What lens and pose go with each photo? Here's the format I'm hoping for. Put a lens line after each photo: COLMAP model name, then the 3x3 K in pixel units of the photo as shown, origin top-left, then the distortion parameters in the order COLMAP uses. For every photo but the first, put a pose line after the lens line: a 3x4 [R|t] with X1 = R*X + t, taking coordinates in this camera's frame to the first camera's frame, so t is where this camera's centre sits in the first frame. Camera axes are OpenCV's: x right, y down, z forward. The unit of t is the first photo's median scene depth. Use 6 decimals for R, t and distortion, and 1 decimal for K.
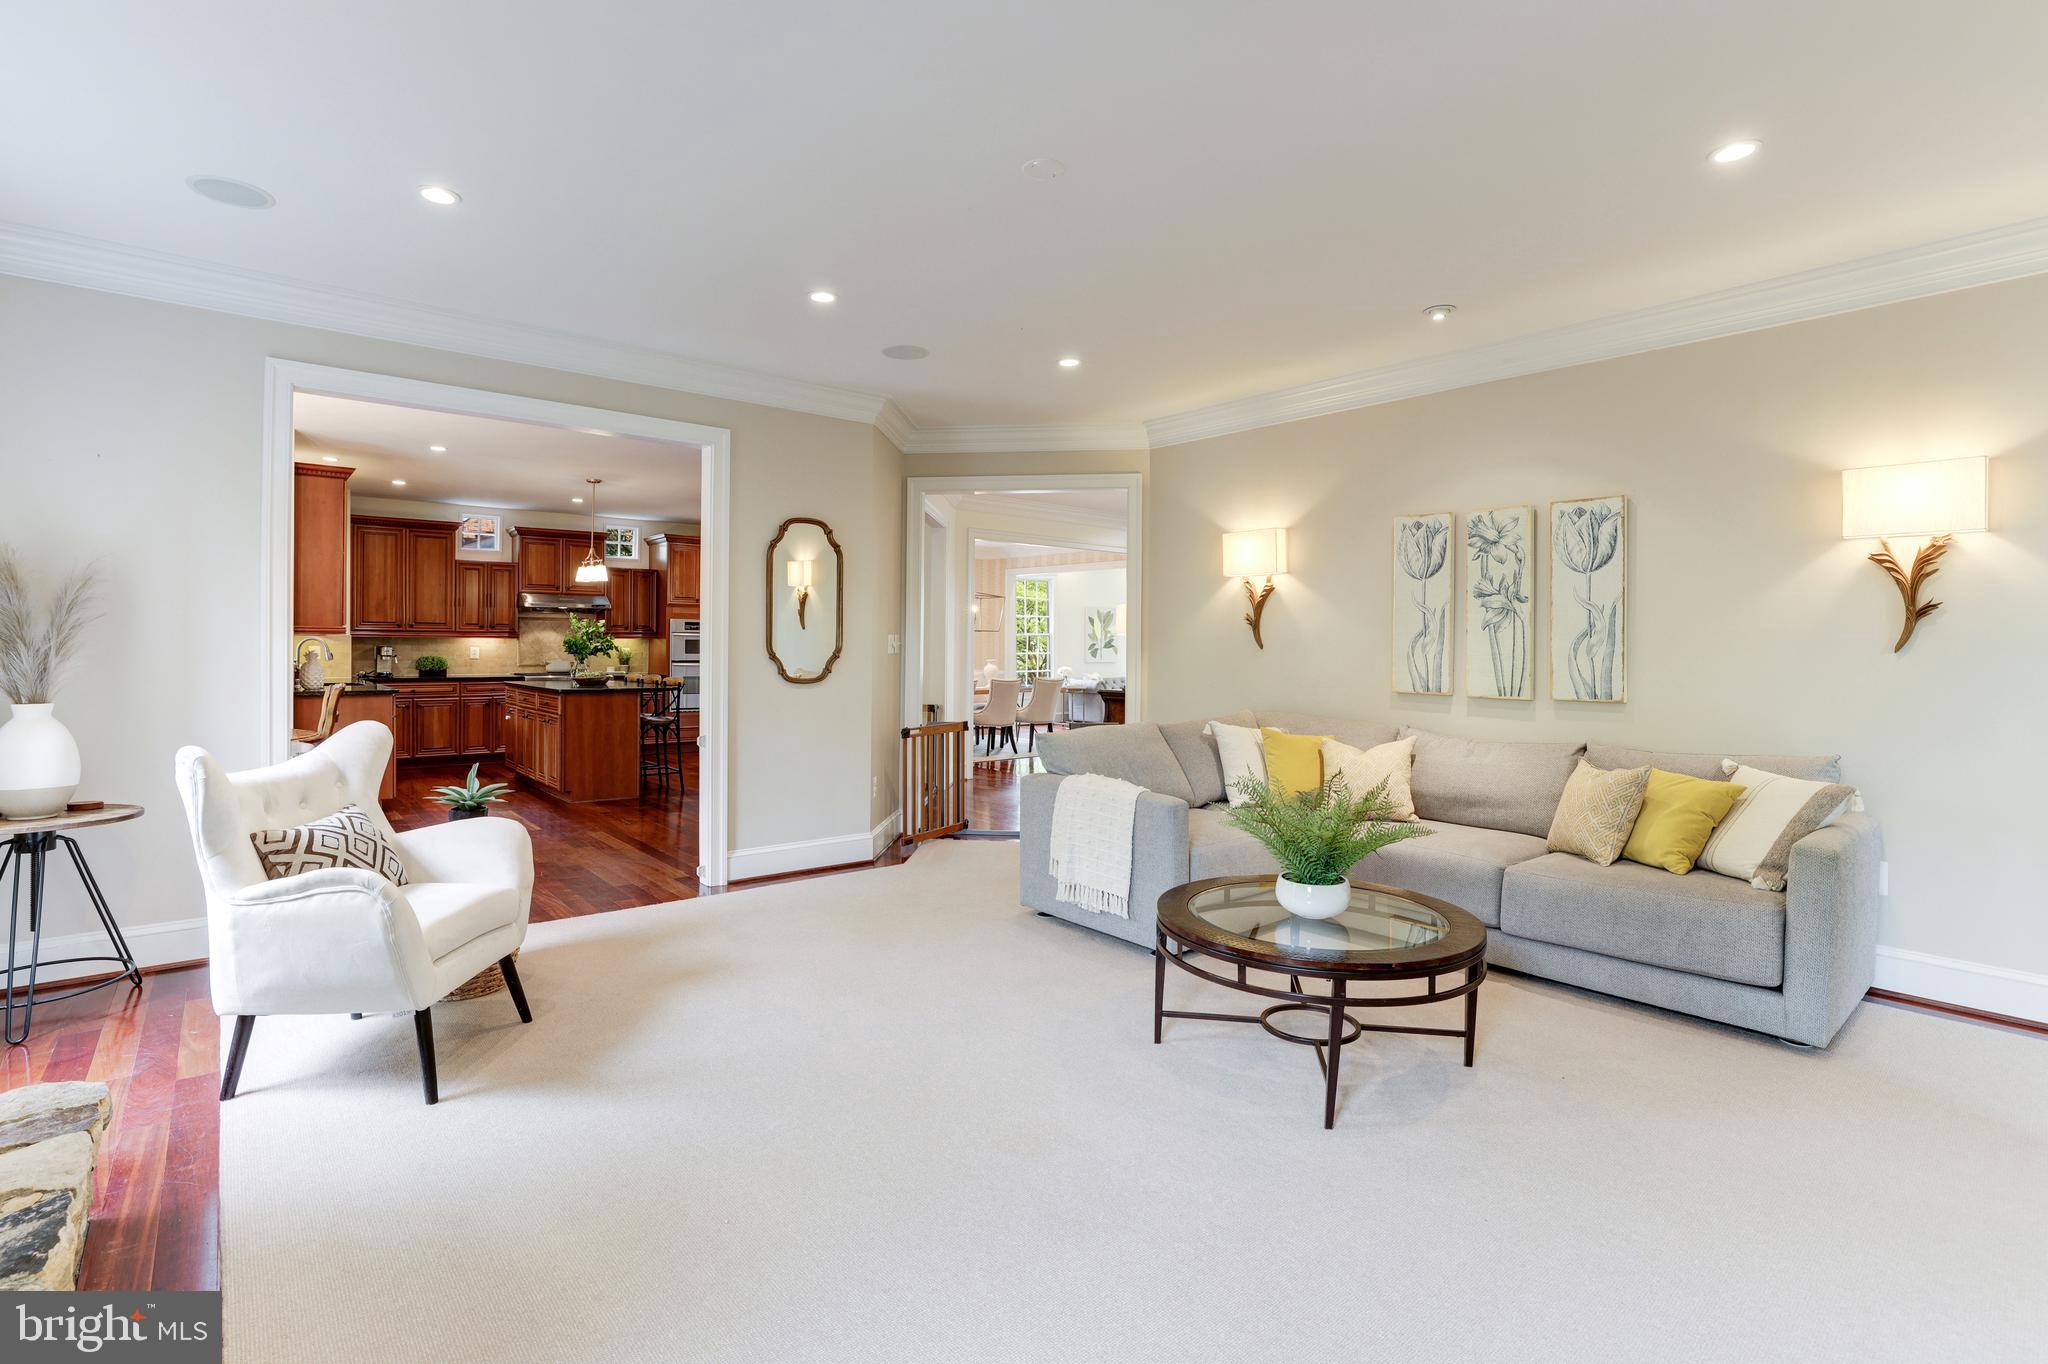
lens RADIAL K [[884.6, 0, 1015.7], [0, 884.6, 669.9], [0, 0, 1]] dist [-0.051102, 0.018263]
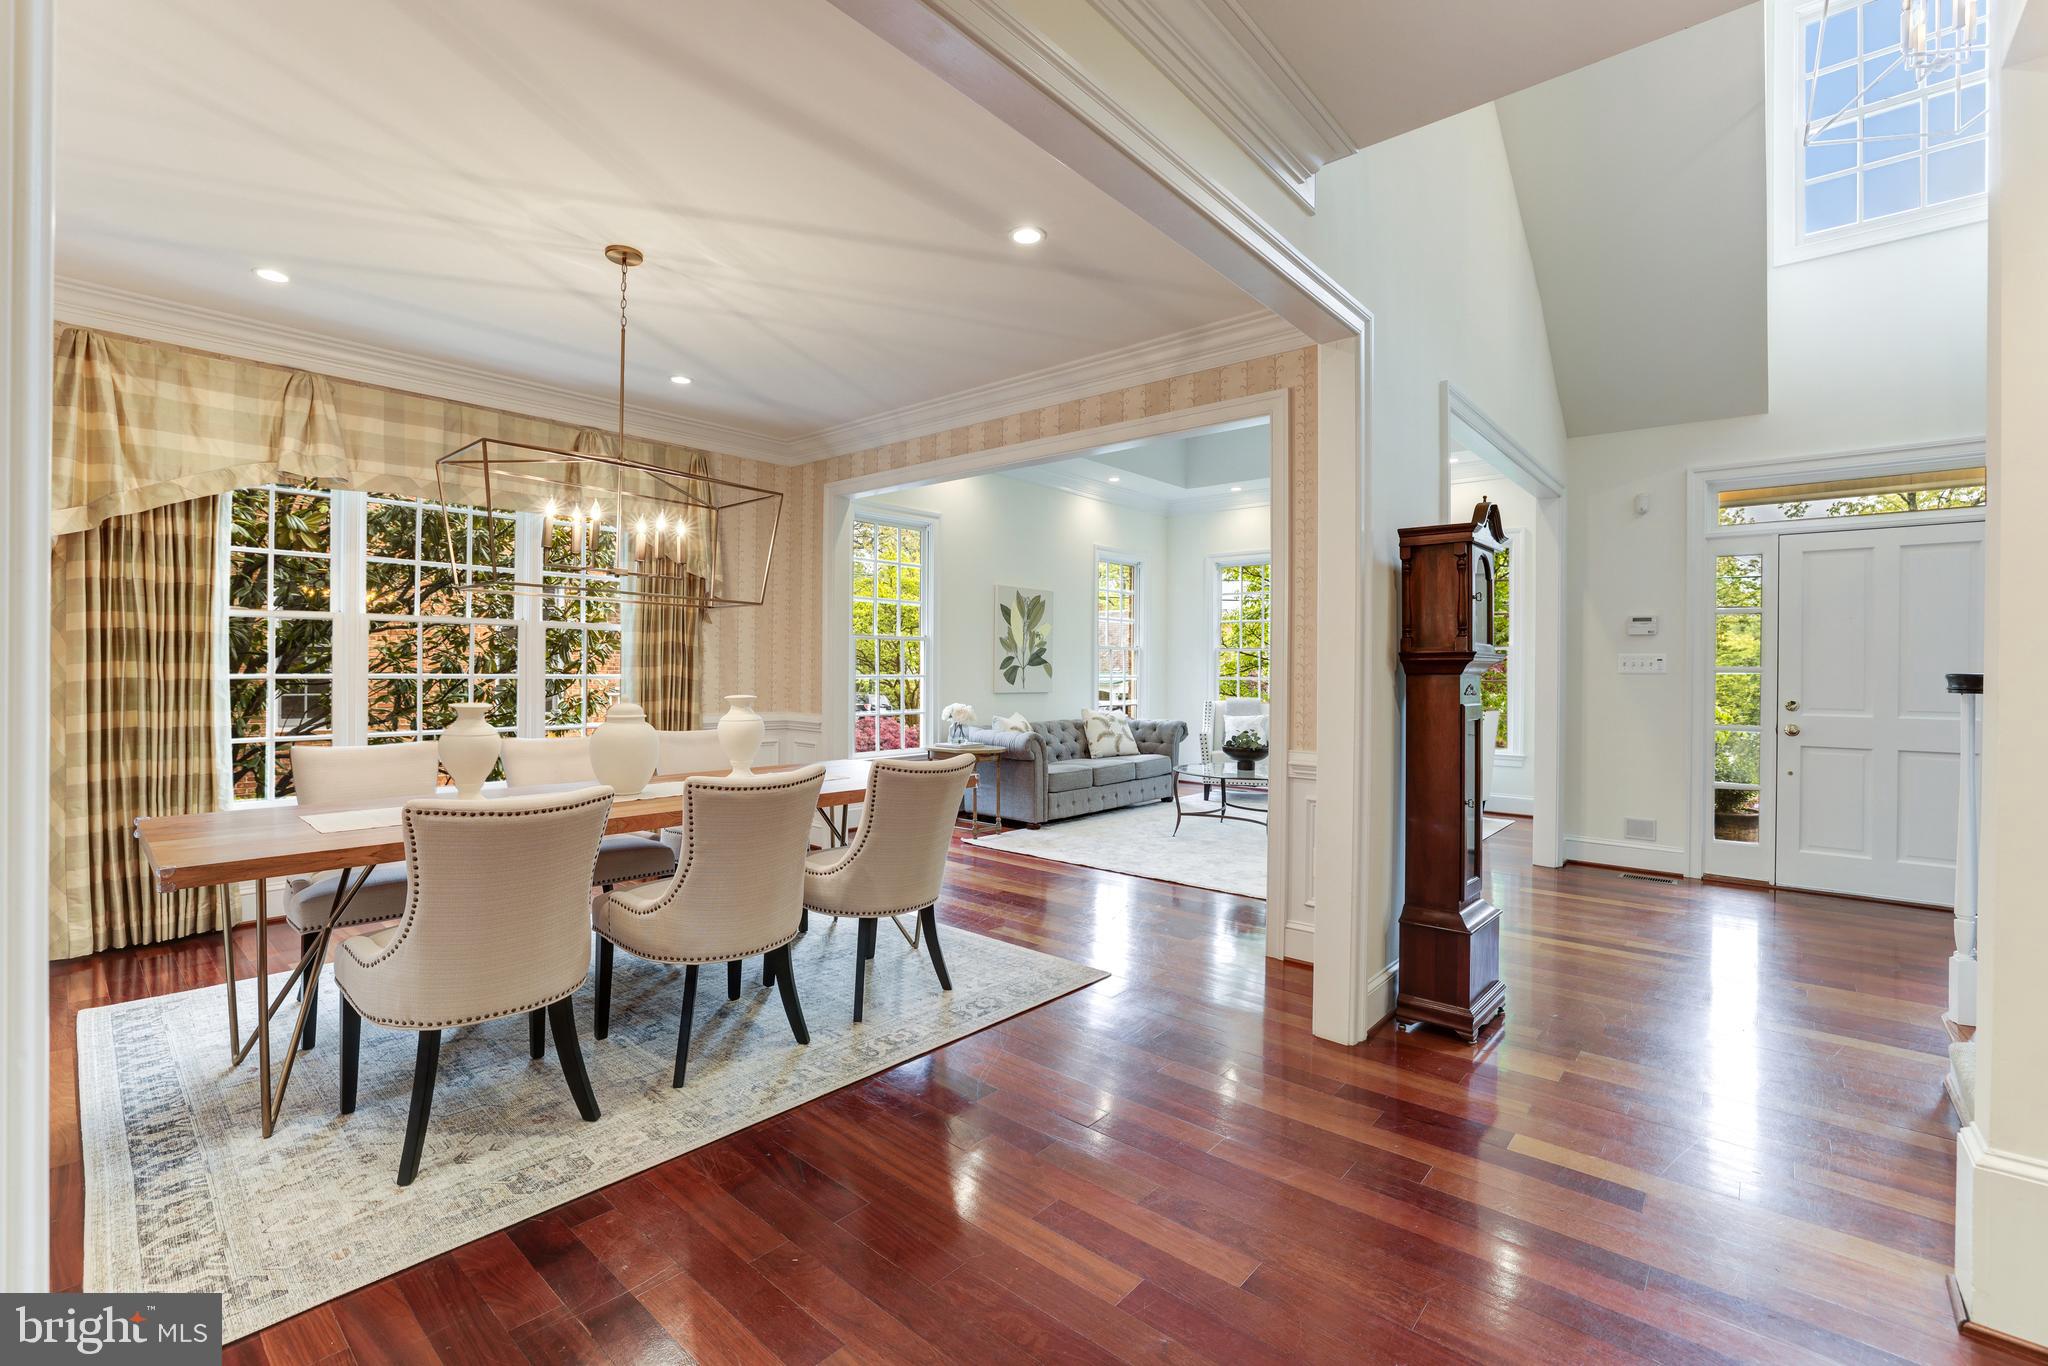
lens RADIAL K [[884.6, 0, 1015.7], [0, 884.6, 670.9], [0, 0, 1]] dist [-0.051102, 0.018263]
pose [[0.989788, -0.000279, 0.142548, 0.017141], [0.003963, 0.999666, -0.025557, -0.007953], [-0.142493, 0.025861, 0.989458, 0.485663]]
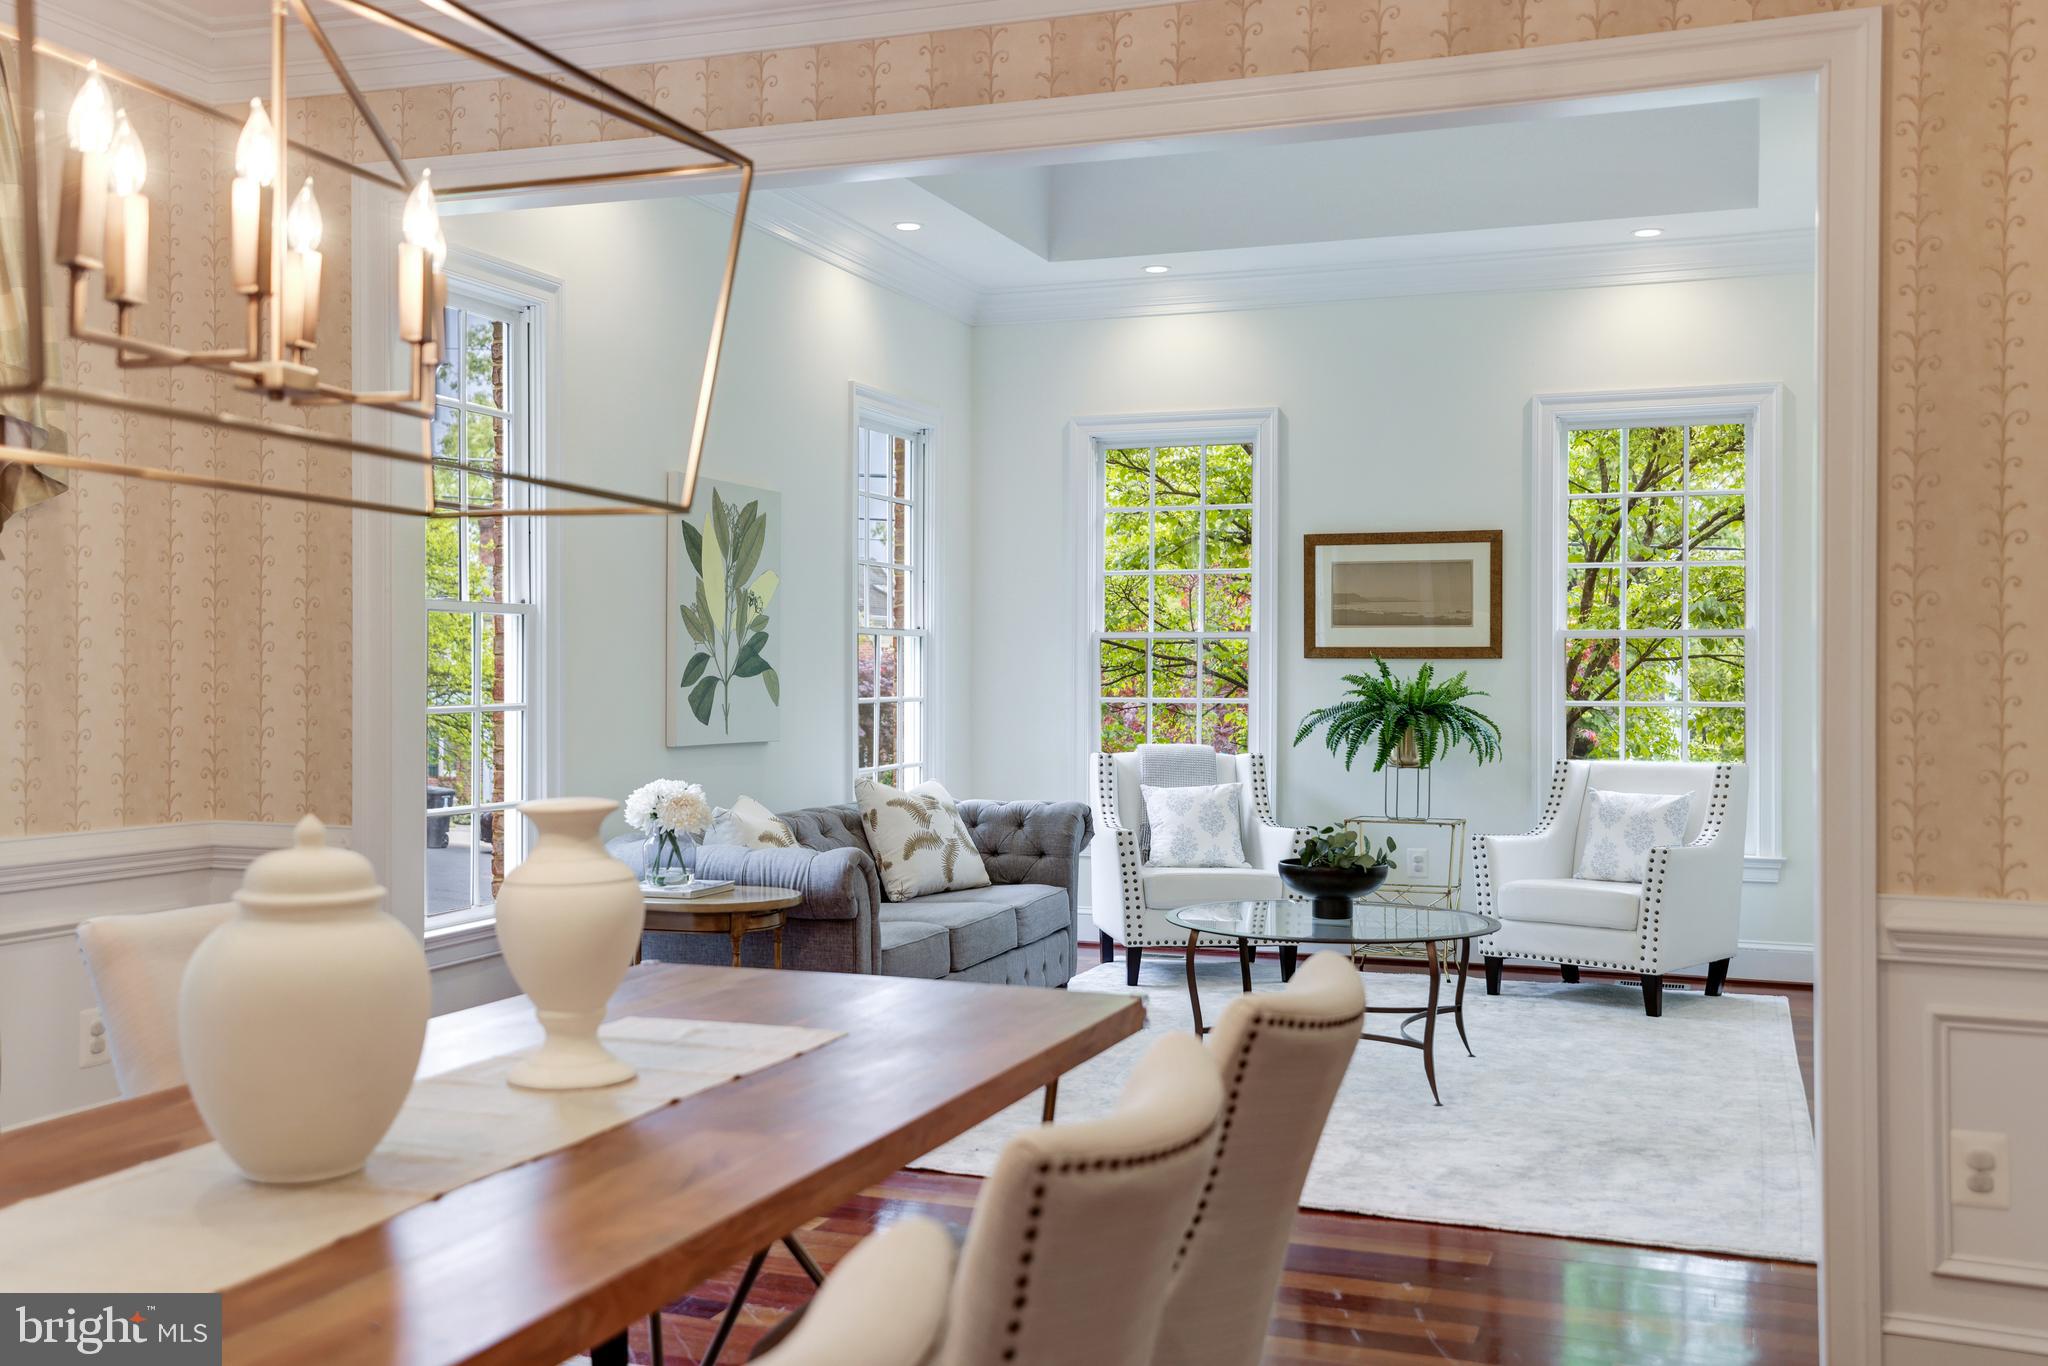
lens RADIAL K [[1941.6, 0, 1024.0], [0, 1941.6, 683.0], [0, 0, 1]] dist [-0.048917, 0.284042]
pose [[0.873368, -0.007751, 0.486999, -0.066690], [0.017716, 0.999717, -0.015859, -0.014458], [-0.486738, 0.022478, 0.873259, 0.569977]]
